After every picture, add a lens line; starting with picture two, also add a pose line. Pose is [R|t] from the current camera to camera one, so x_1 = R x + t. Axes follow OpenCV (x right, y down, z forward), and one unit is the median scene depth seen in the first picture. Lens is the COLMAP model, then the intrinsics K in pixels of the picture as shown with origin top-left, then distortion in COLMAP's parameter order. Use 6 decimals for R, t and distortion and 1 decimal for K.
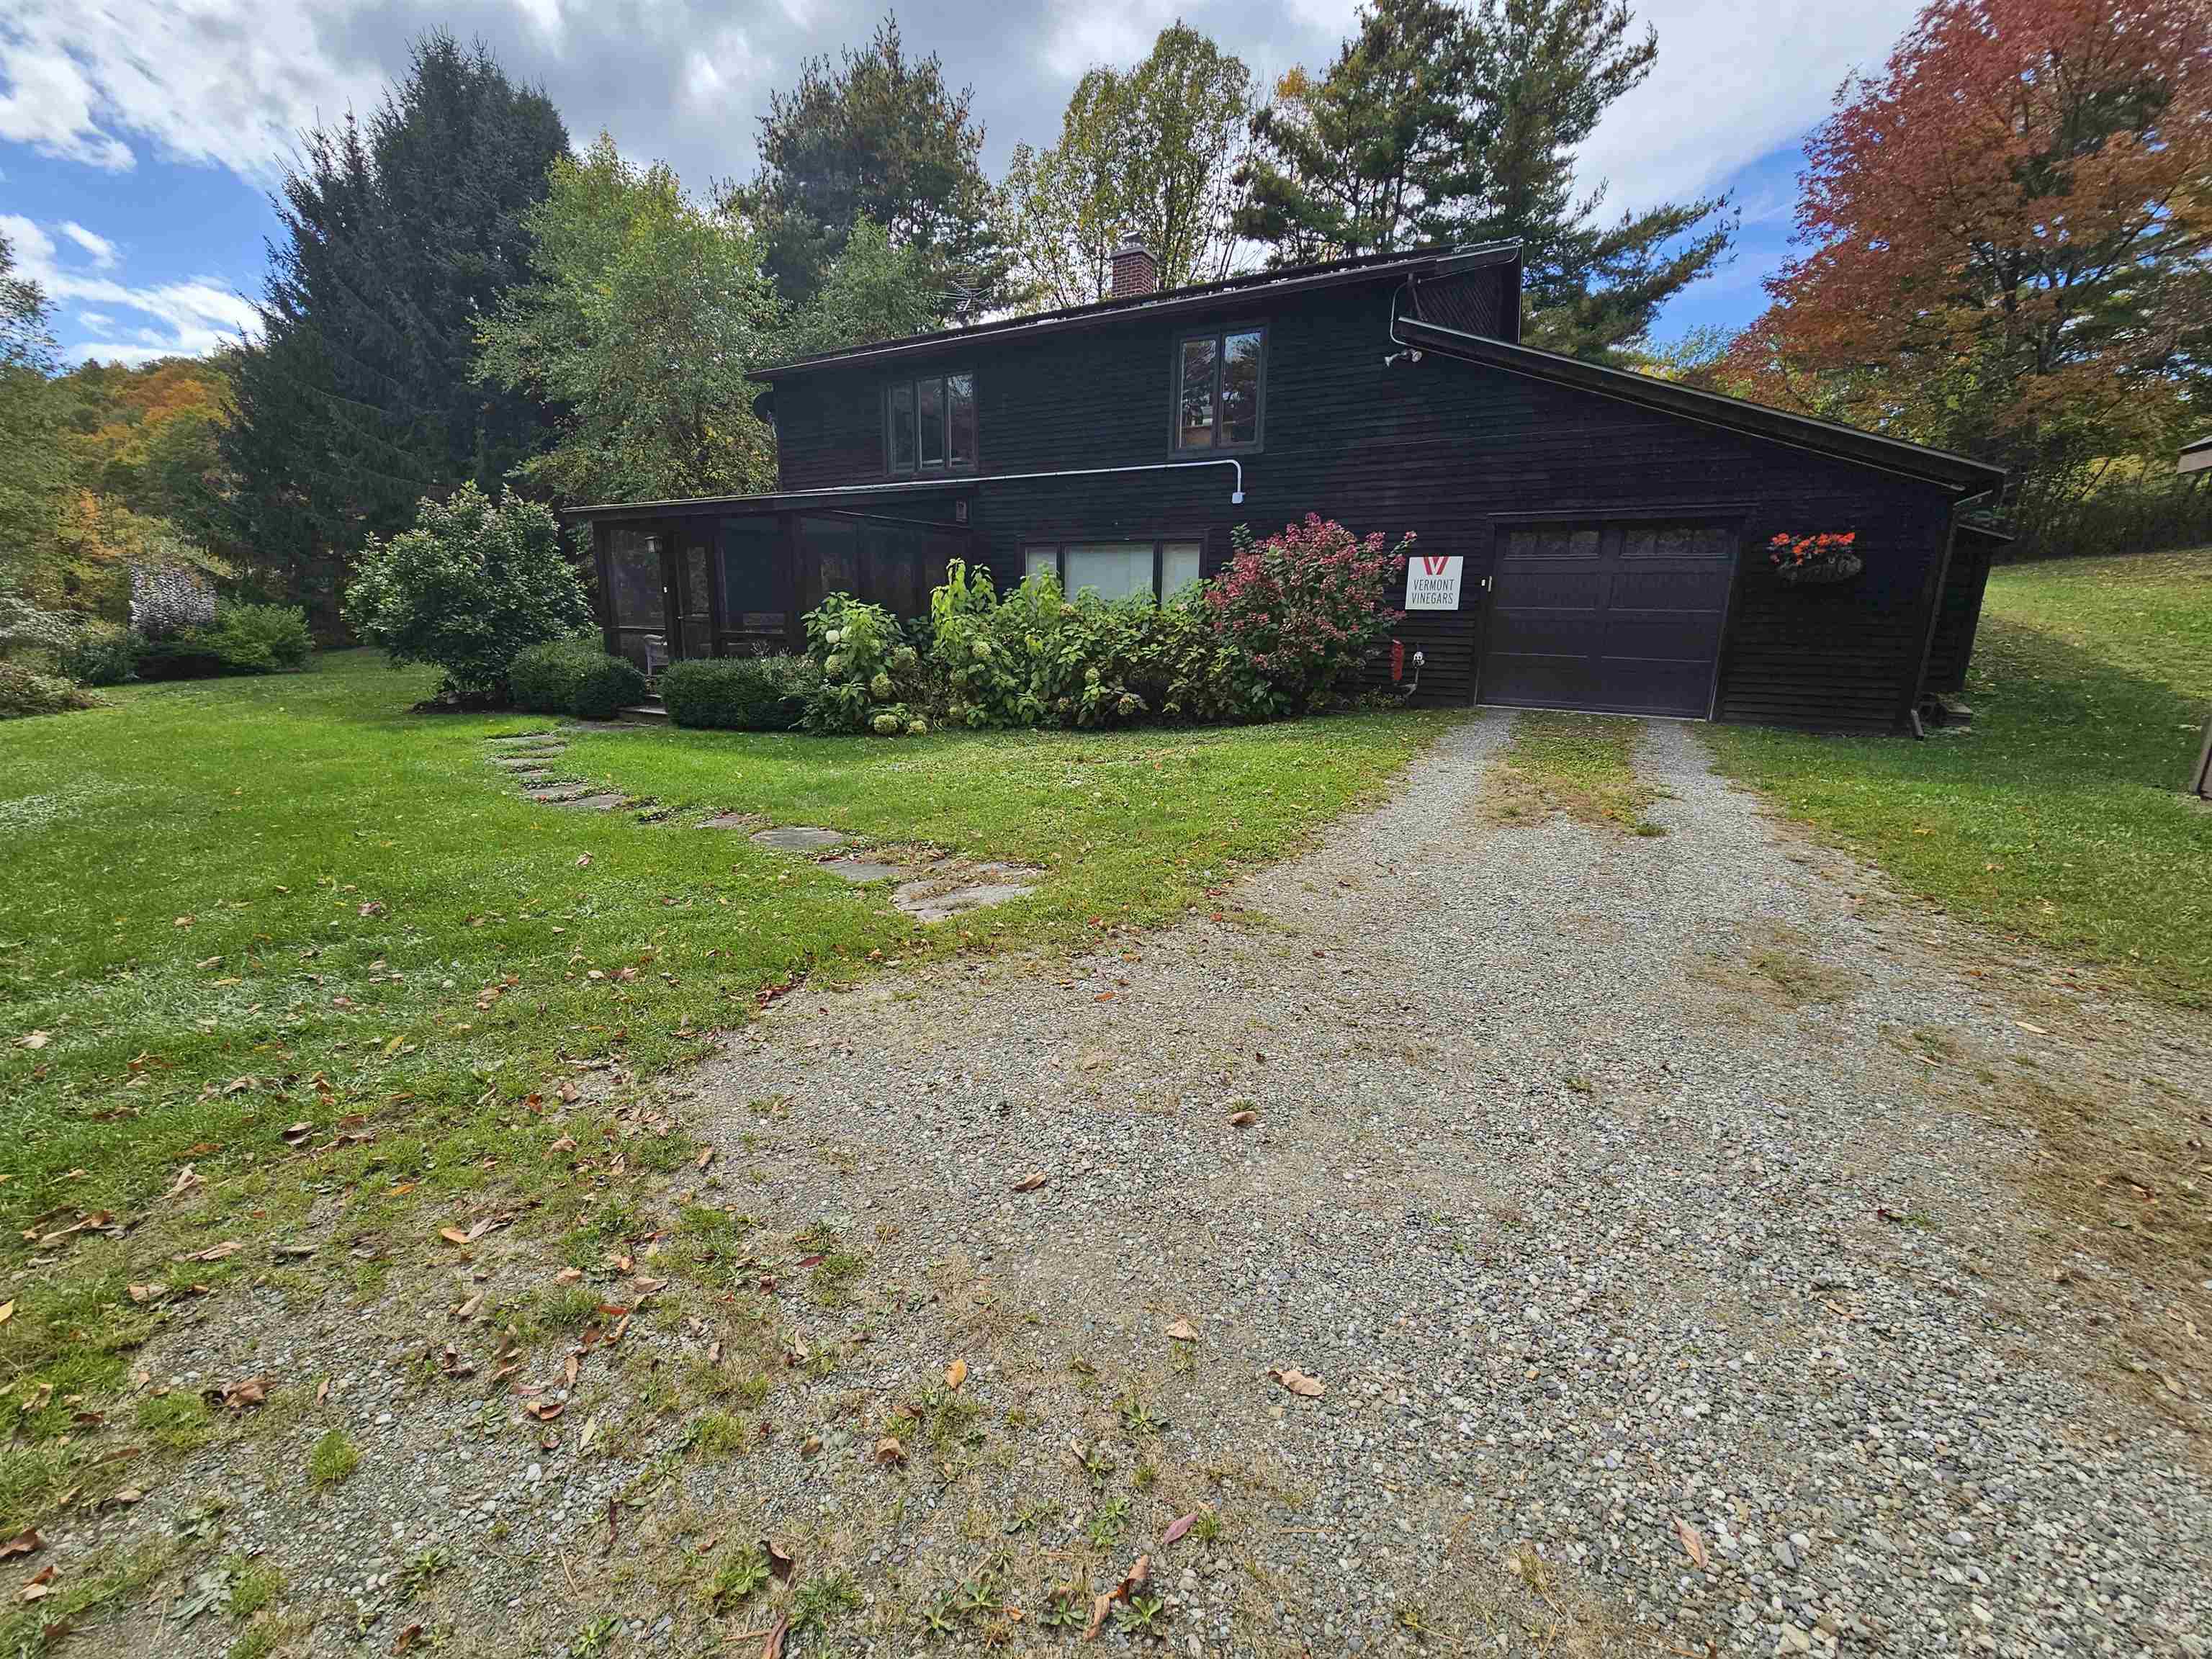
lens RADIAL K [[901.5, 0, 1096.1], [0, 901.5, 822.0], [0, 0, 1]] dist [-0.000475, 0.001374]
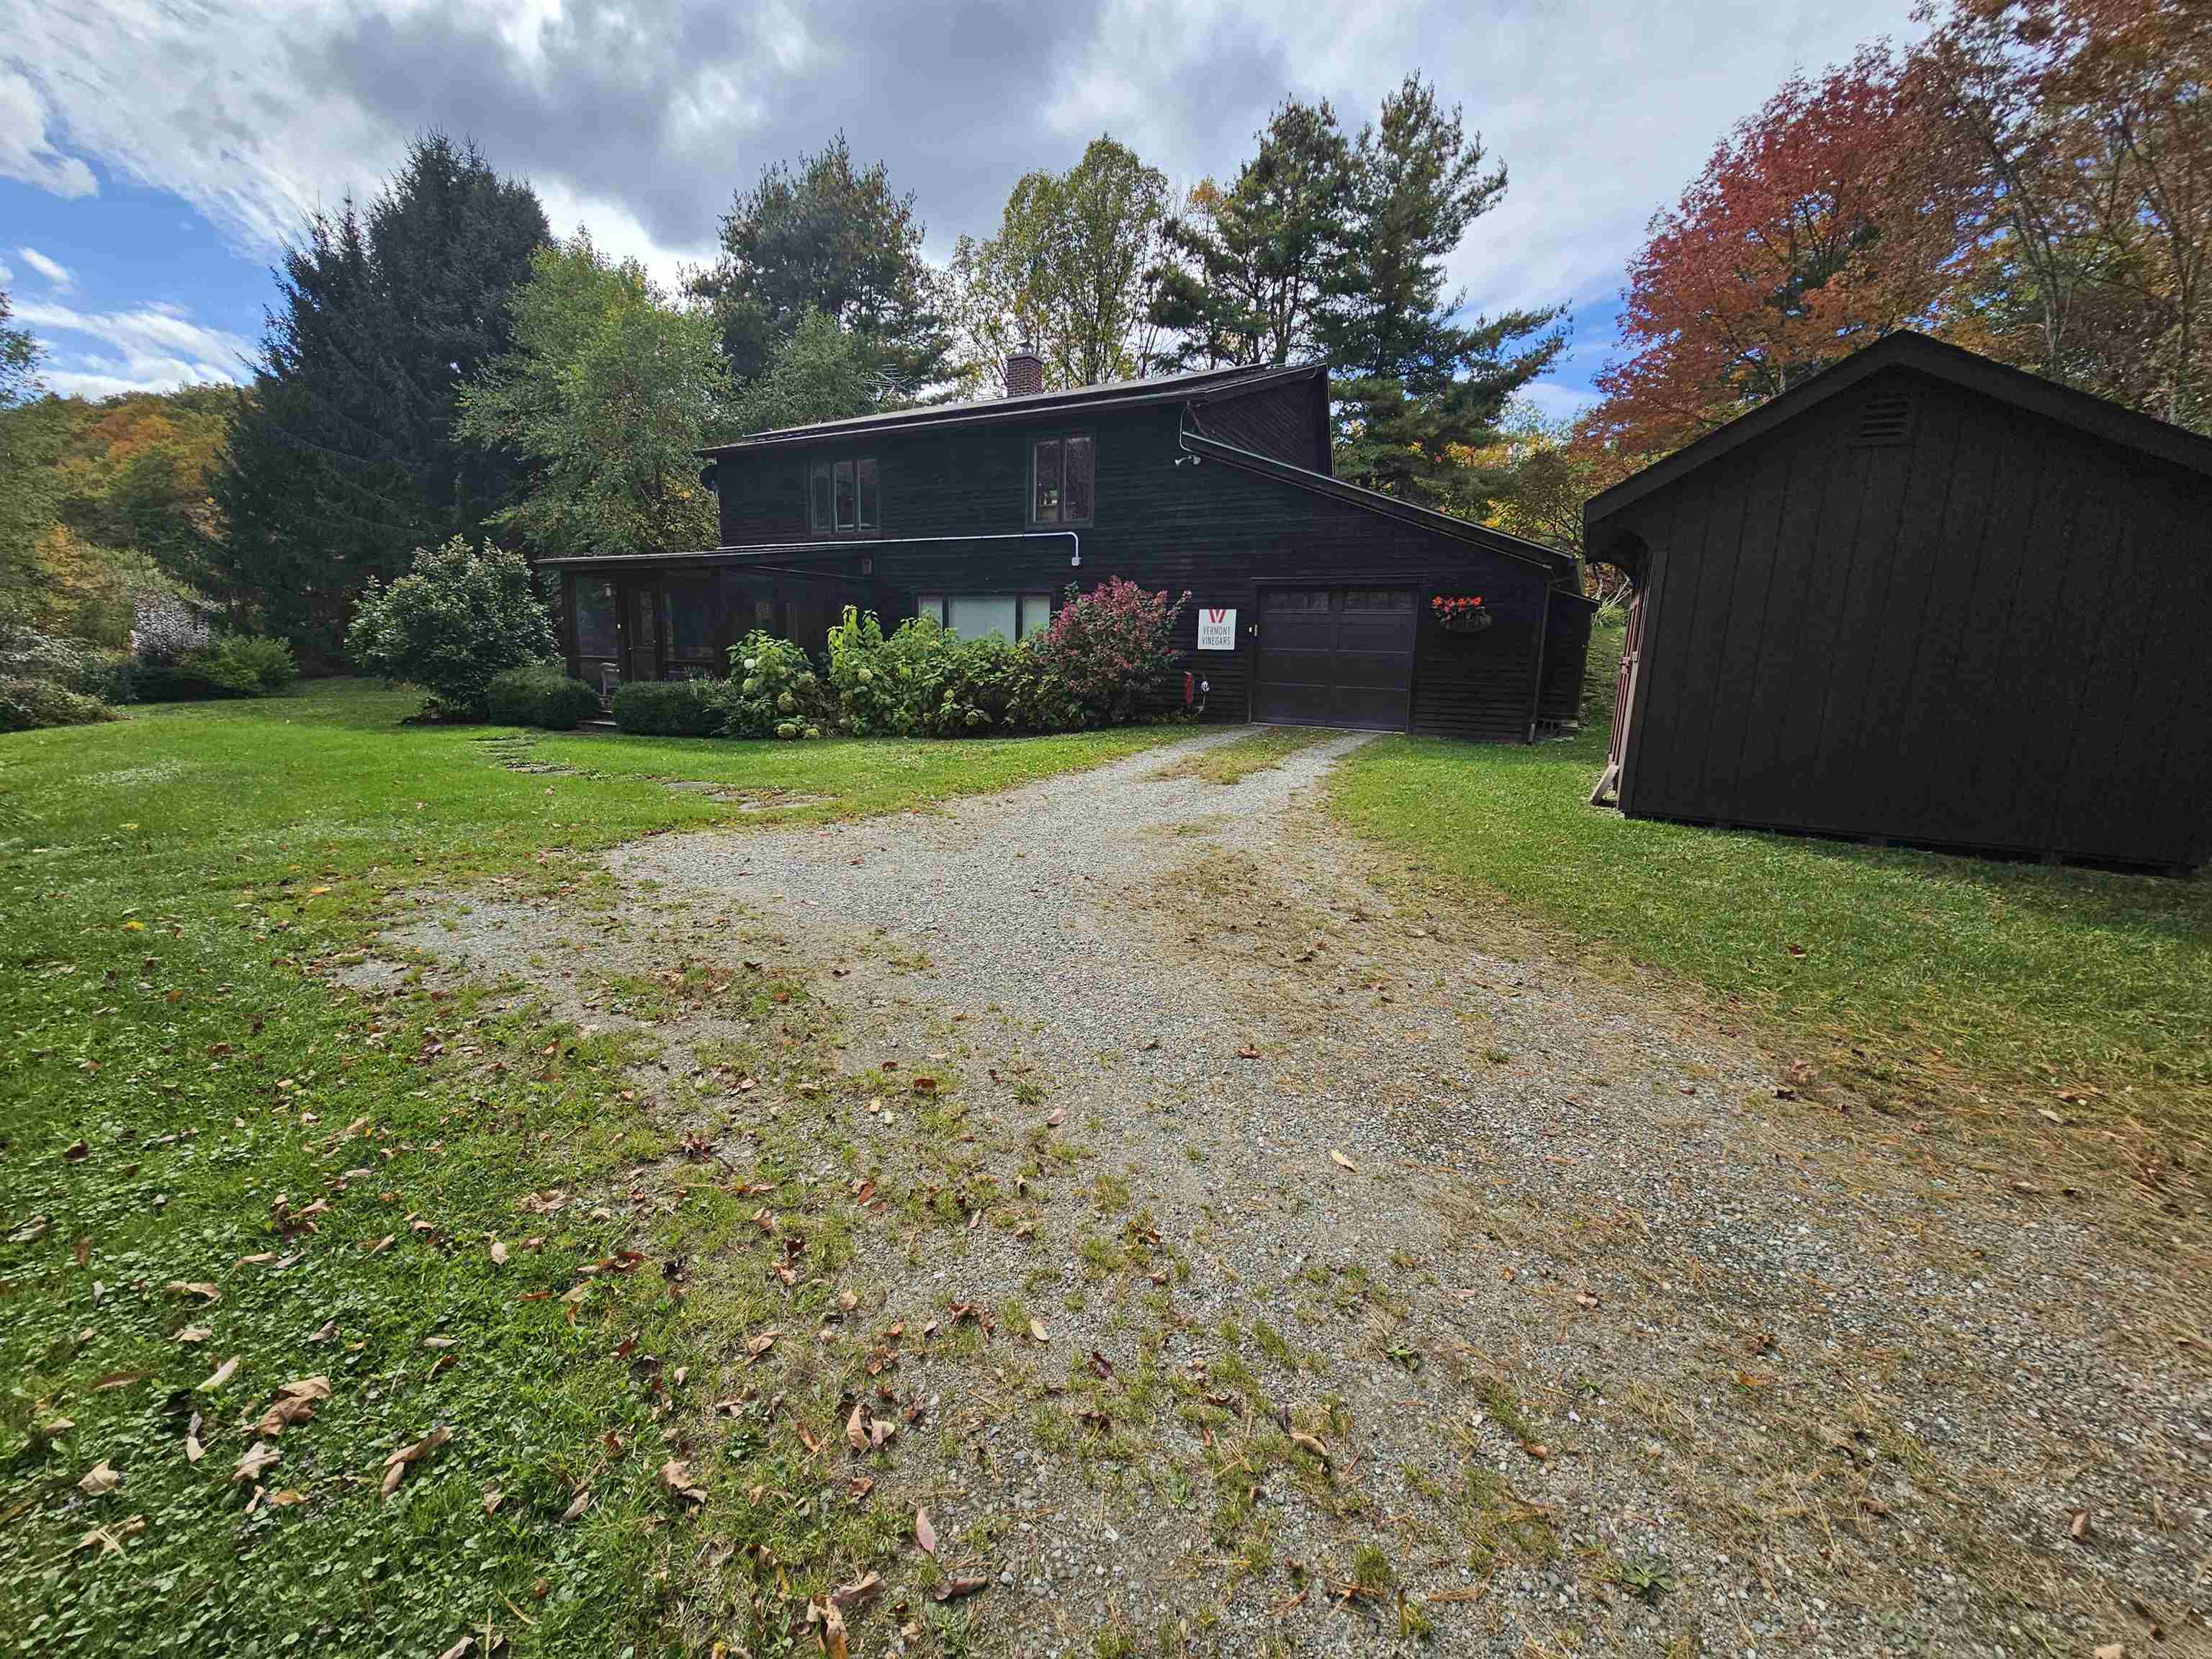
lens RADIAL K [[901.5, 0, 1095.3], [0, 901.5, 823.4], [0, 0, 1]] dist [-0.000475, 0.001374]
pose [[0.999397, 0.006314, 0.034157, 0.067289], [-0.004749, 0.998944, -0.045706, 0.032980], [-0.034409, 0.045517, 0.998371, -0.122570]]
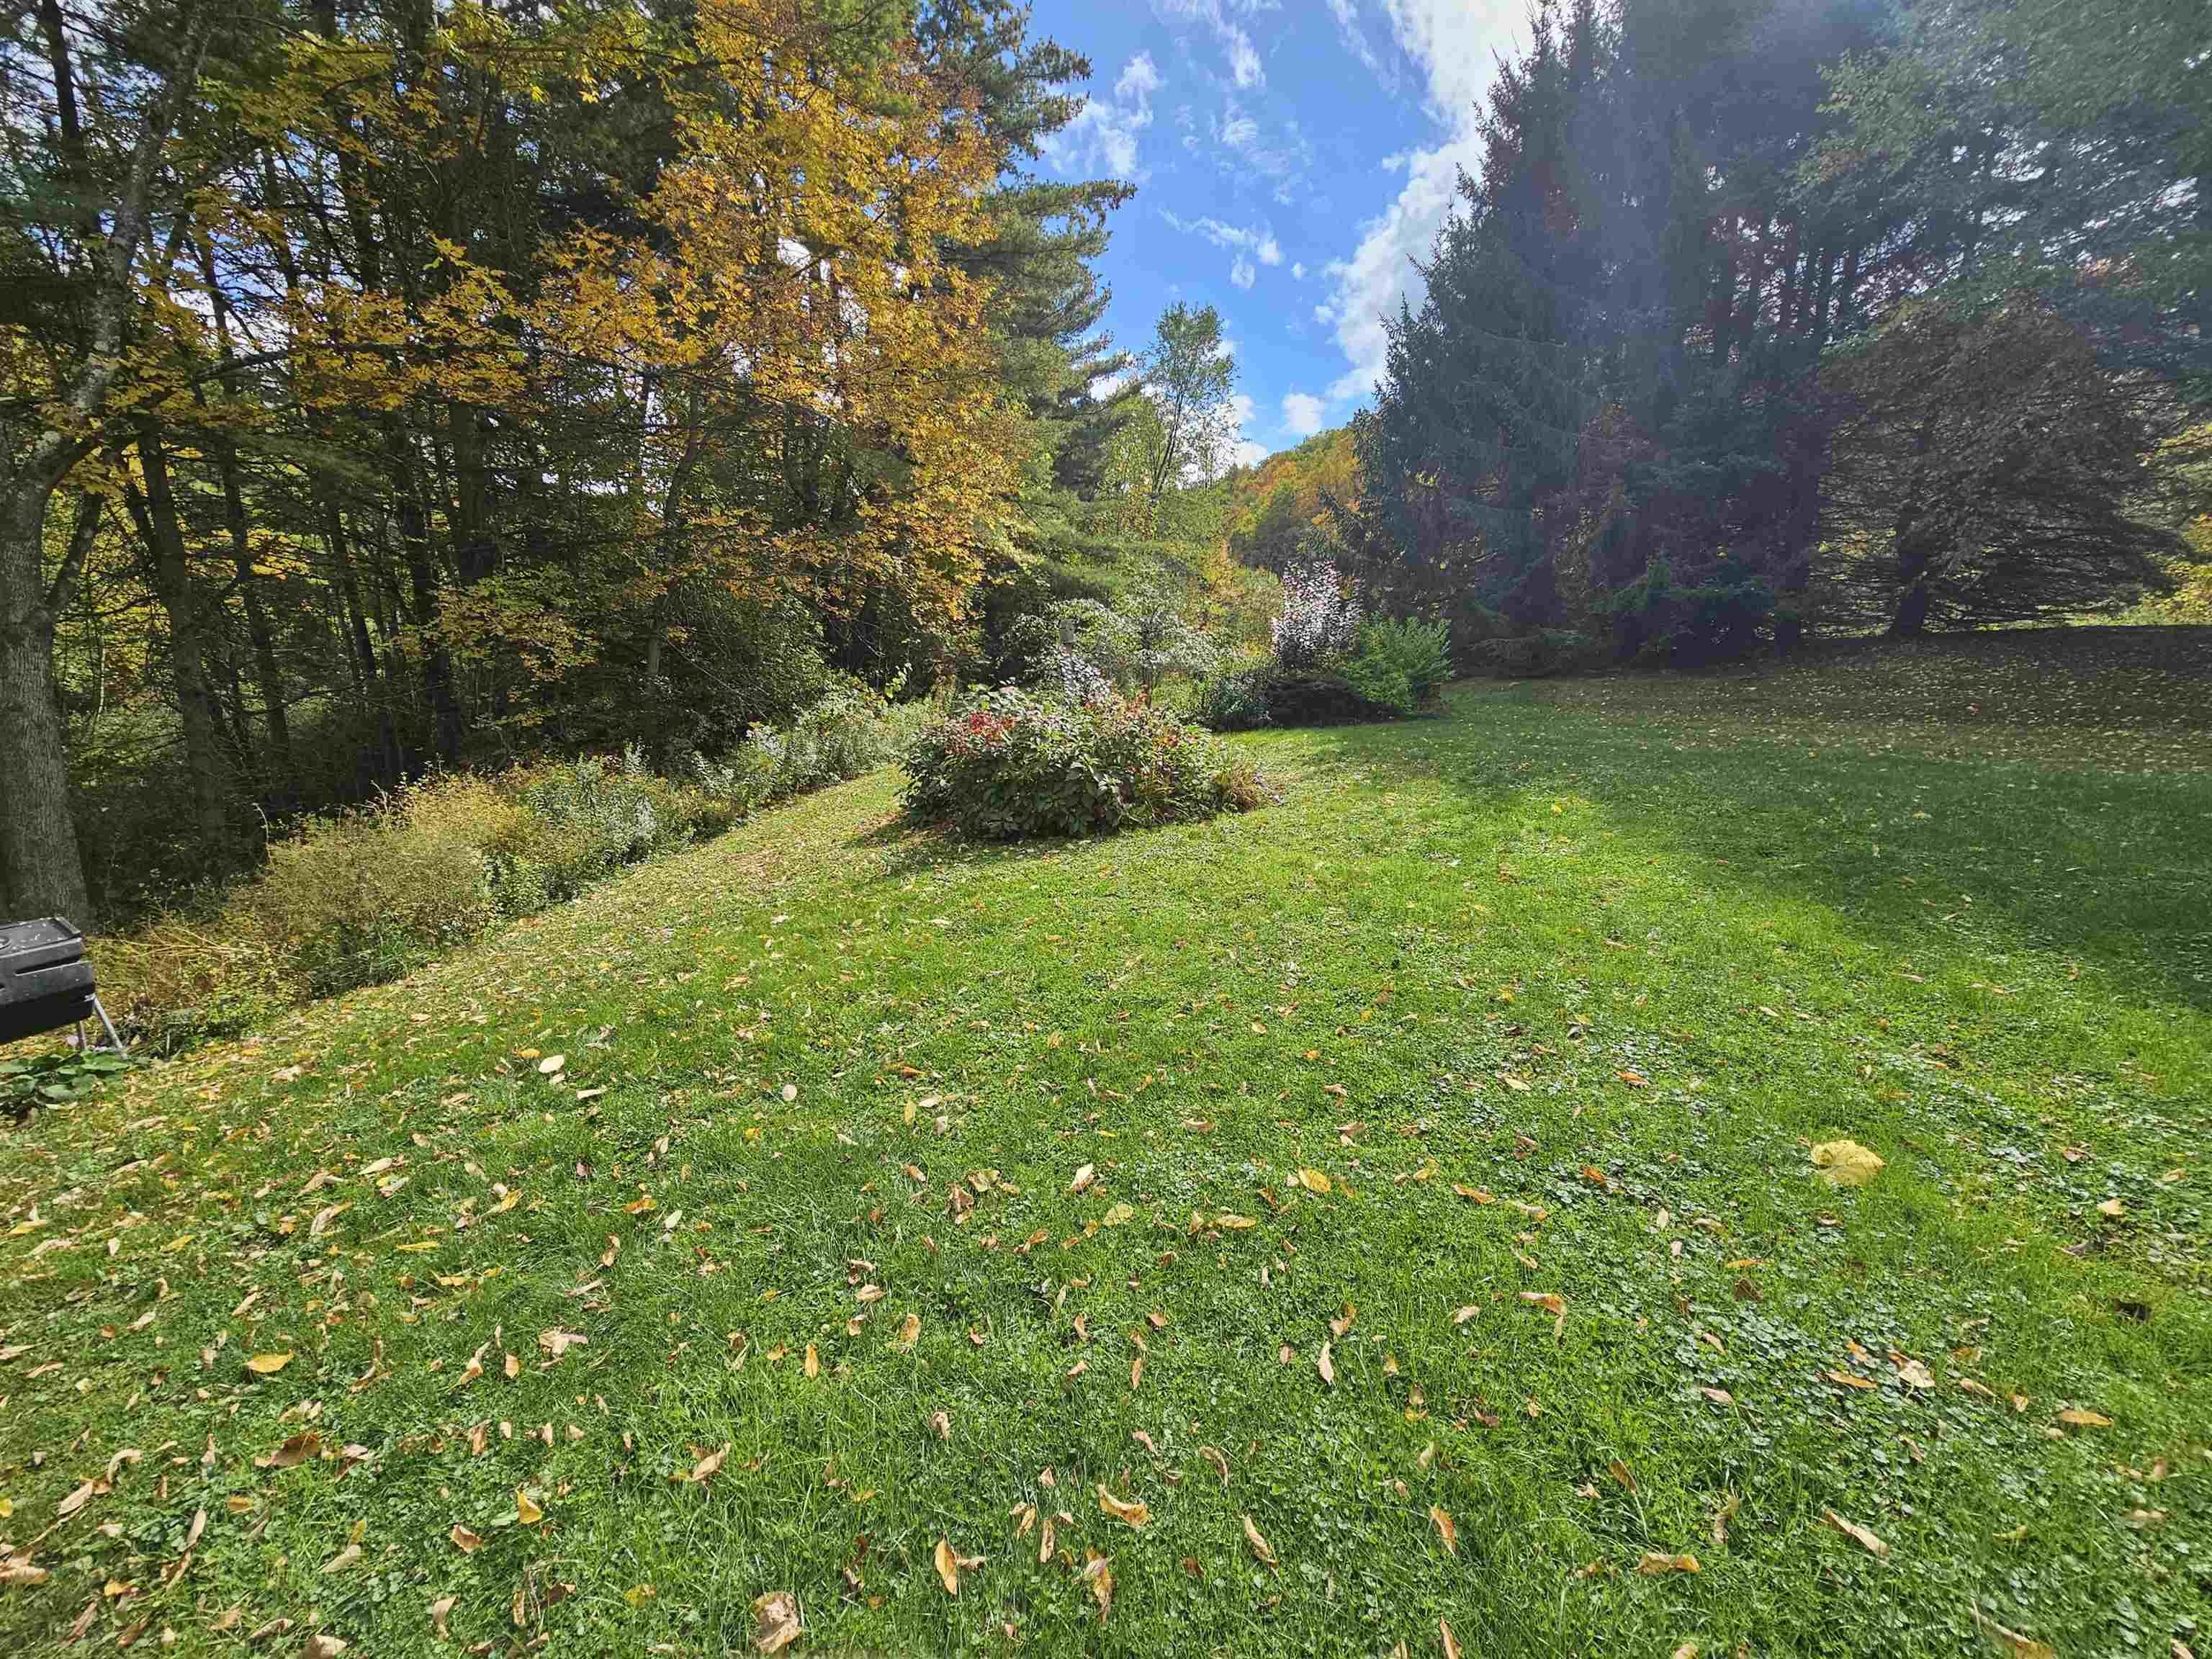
lens RADIAL K [[901.5, 0, 1103.2], [0, 901.5, 834.9], [0, 0, 1]] dist [-0.000475, 0.001374]
pose [[0.596958, 0.151769, -0.787787, -0.482652], [-0.164472, 0.984239, 0.064985, -0.081629], [0.785233, 0.090775, 0.612511, 0.398229]]
